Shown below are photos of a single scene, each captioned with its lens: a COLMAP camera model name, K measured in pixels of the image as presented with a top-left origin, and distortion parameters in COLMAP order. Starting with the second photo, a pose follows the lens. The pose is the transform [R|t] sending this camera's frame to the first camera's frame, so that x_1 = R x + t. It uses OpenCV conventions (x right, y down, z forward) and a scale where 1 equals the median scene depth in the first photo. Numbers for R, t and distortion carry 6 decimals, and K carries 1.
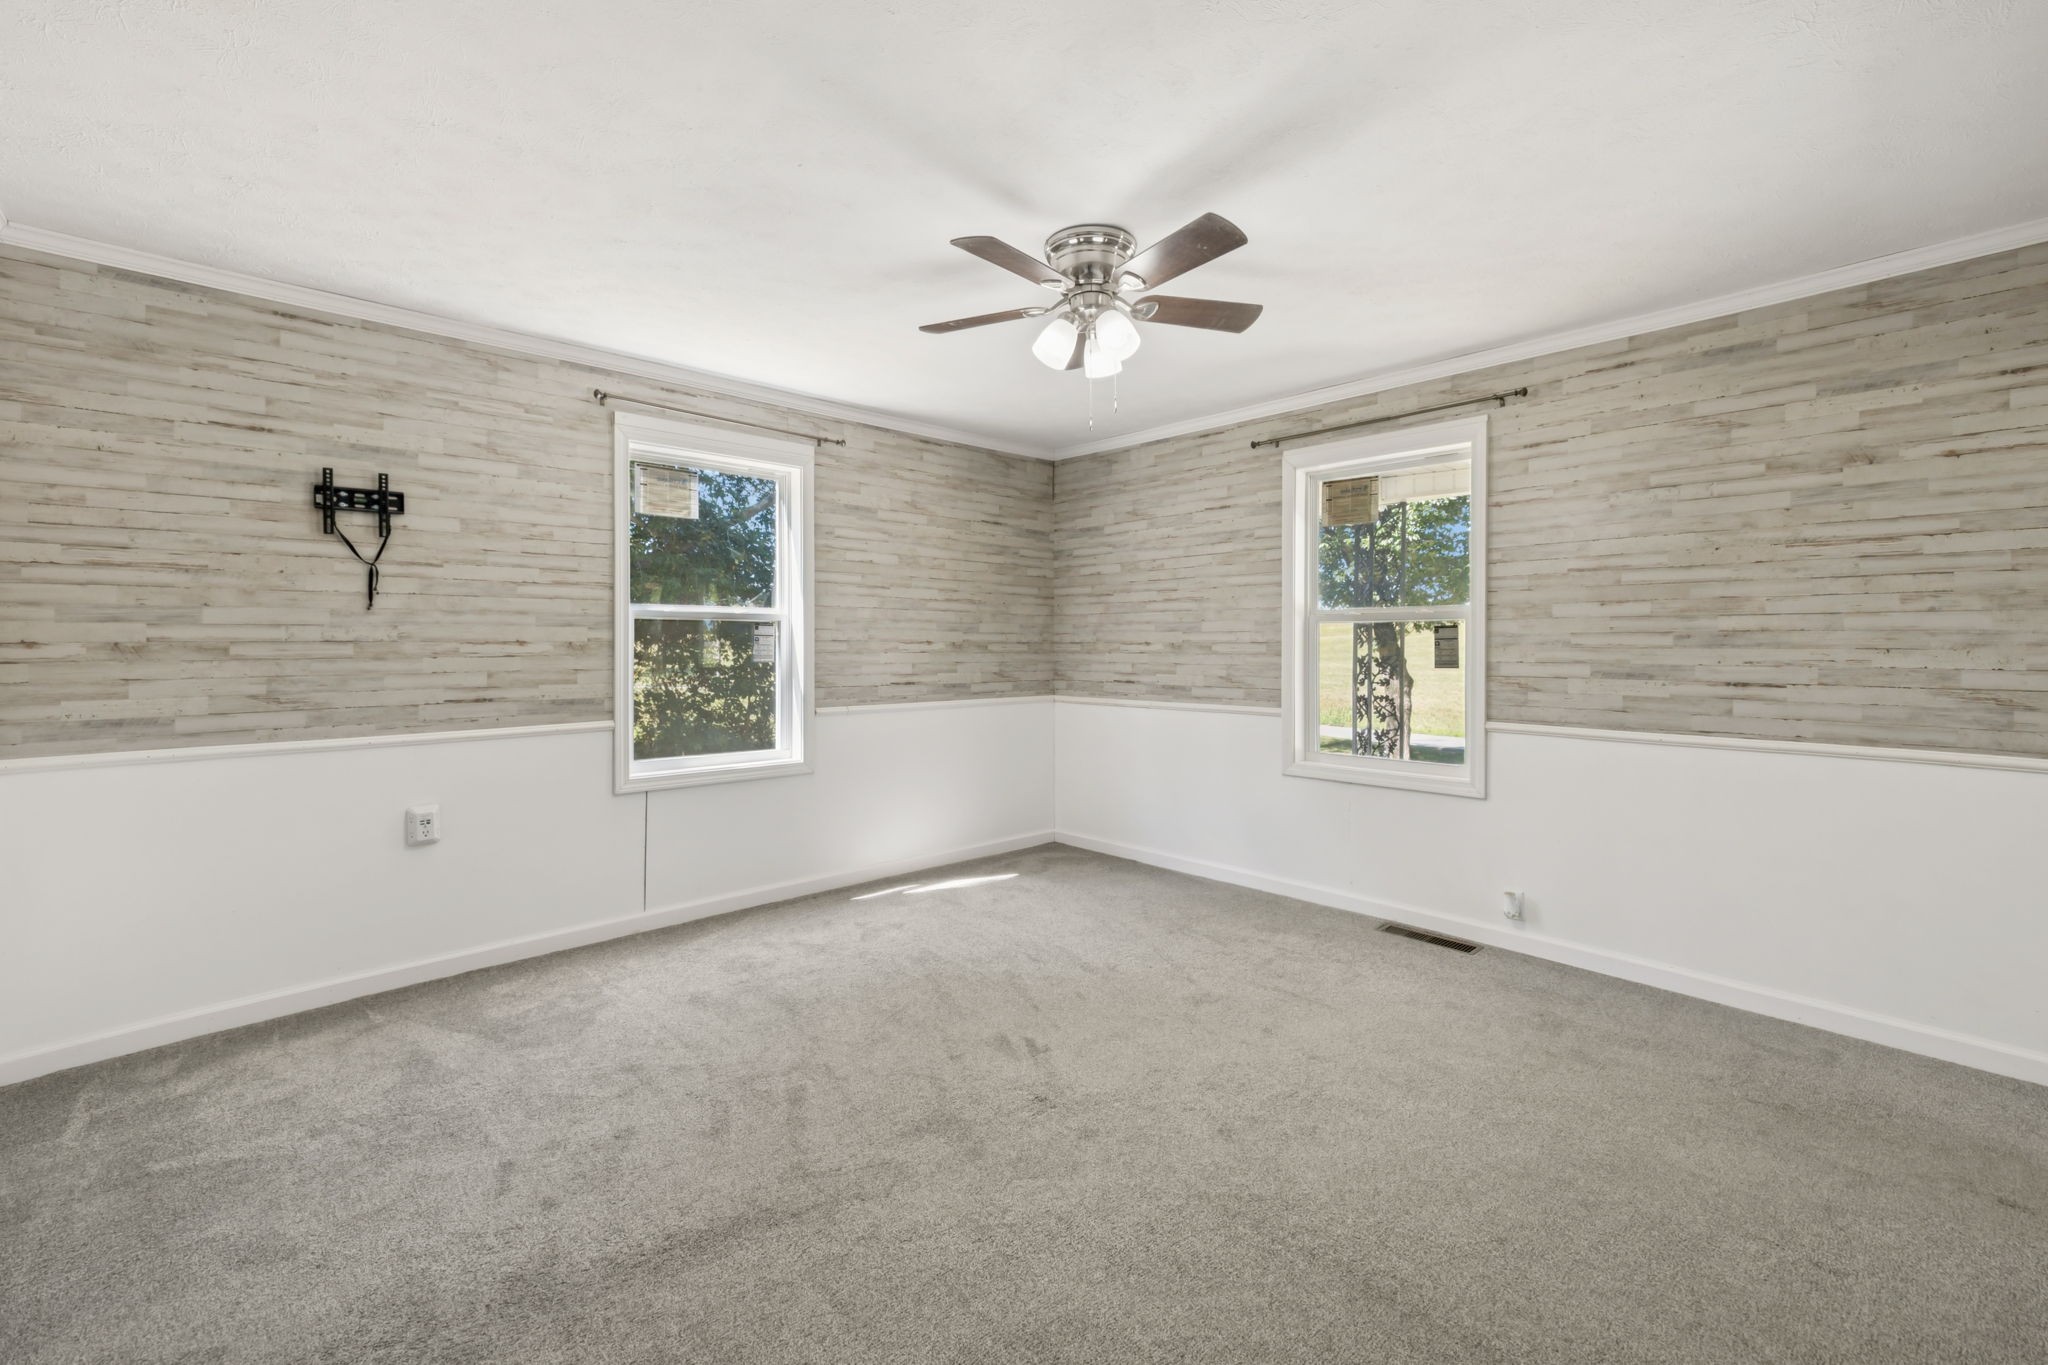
lens RADIAL K [[869.4, 0, 1023.0], [0, 869.4, 651.7], [0, 0, 1]] dist [-0.000419, 0.000659]
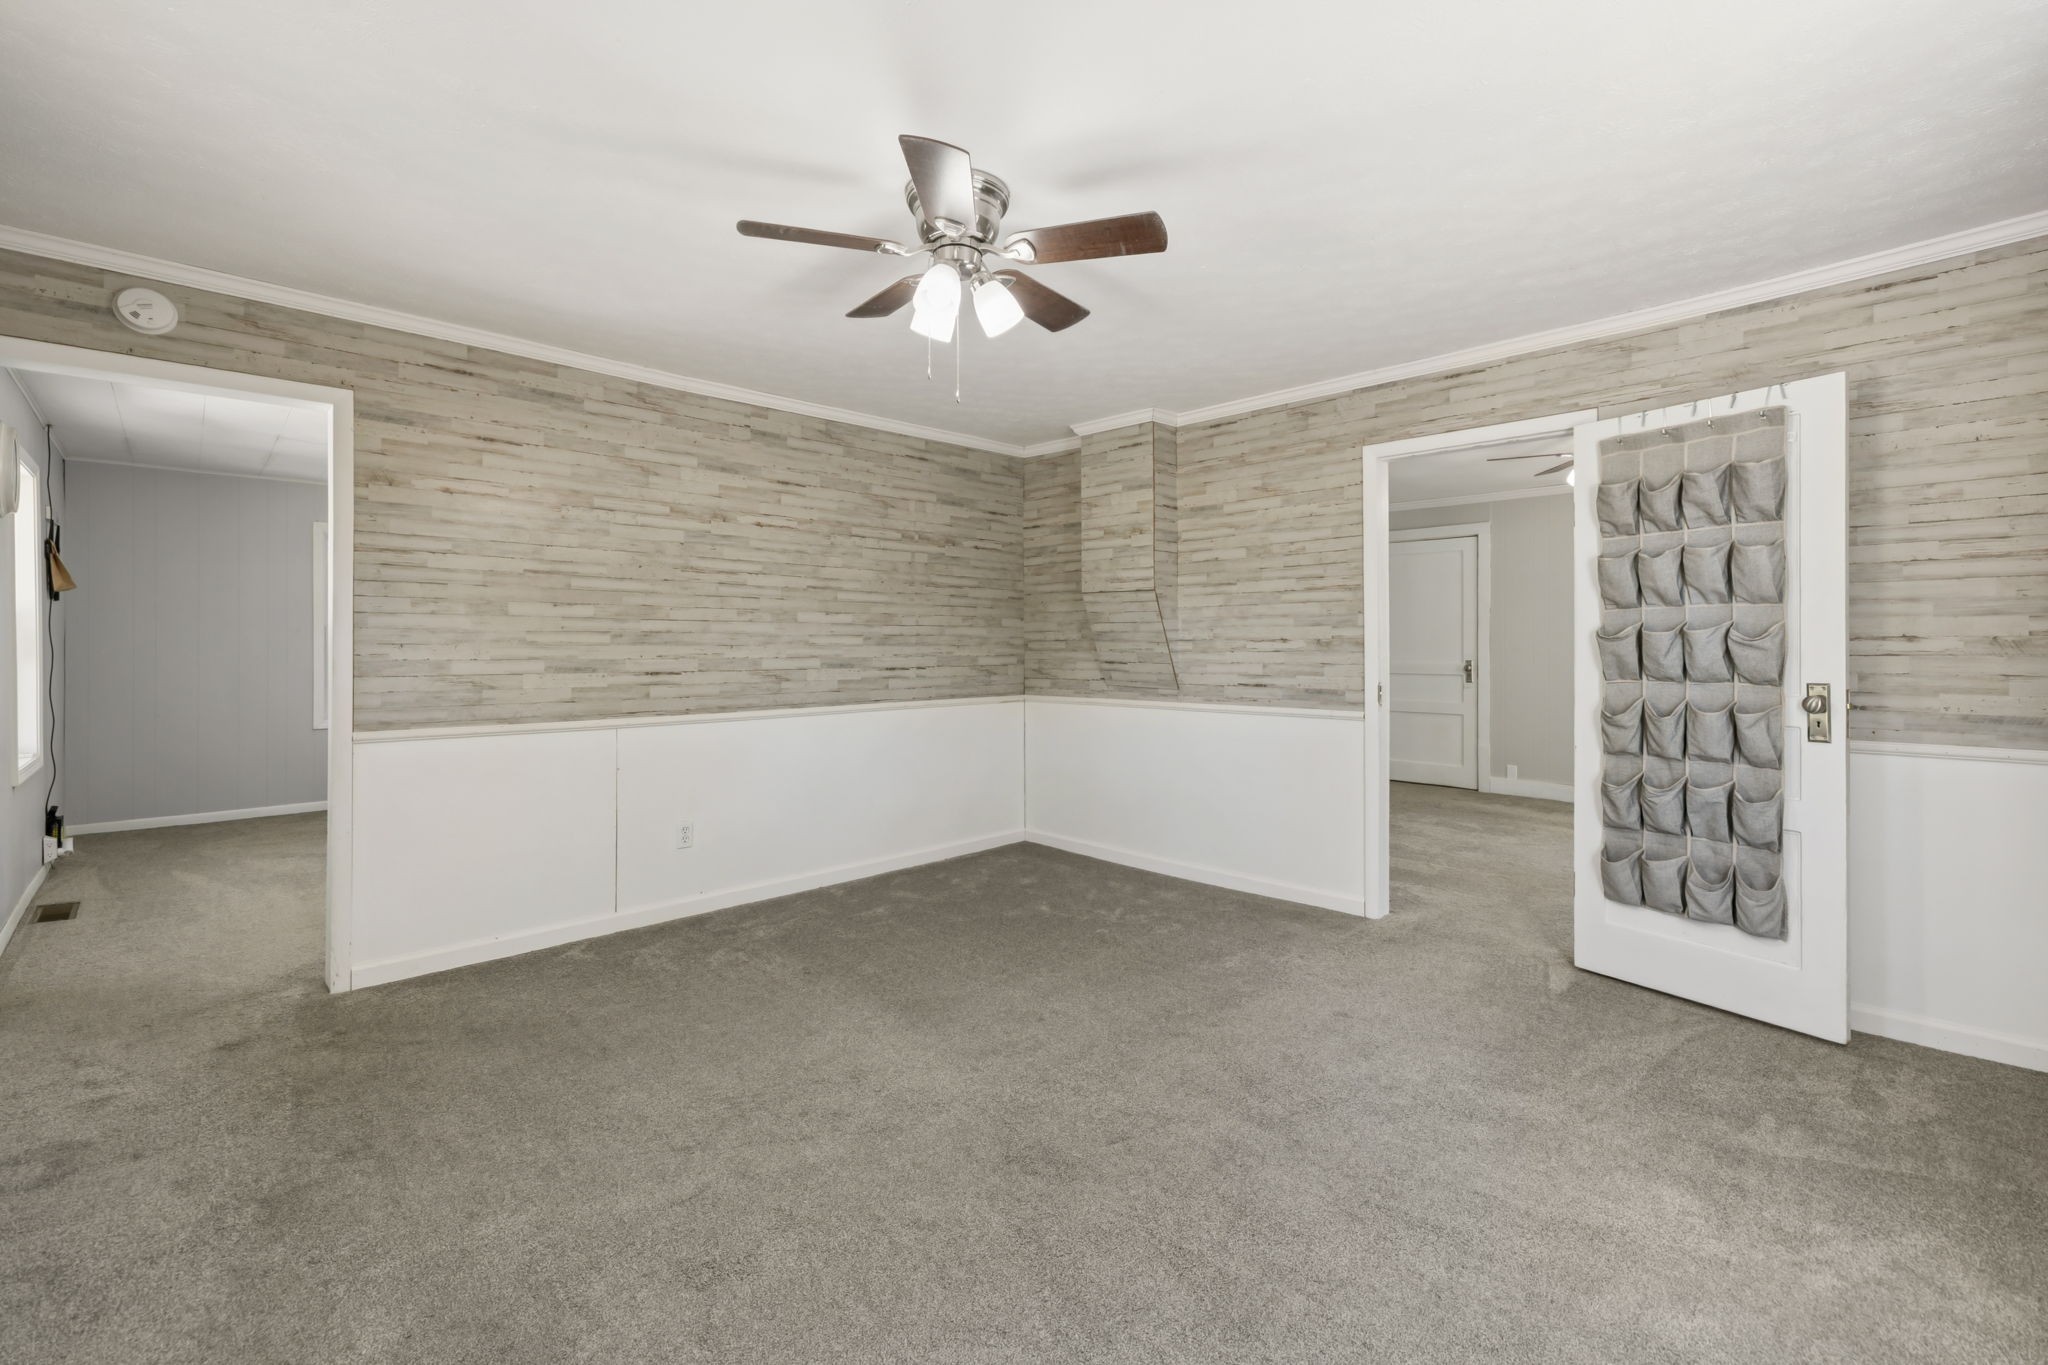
lens RADIAL K [[832.1, 0, 1020.7], [0, 832.1, 645.7], [0, 0, 1]] dist [0.000663, 0.000174]
pose [[-0.014712, -0.003508, 0.999886, -0.421051], [0.004133, 0.999985, 0.003570, -0.005528], [-0.999883, 0.004185, -0.014698, 0.469330]]
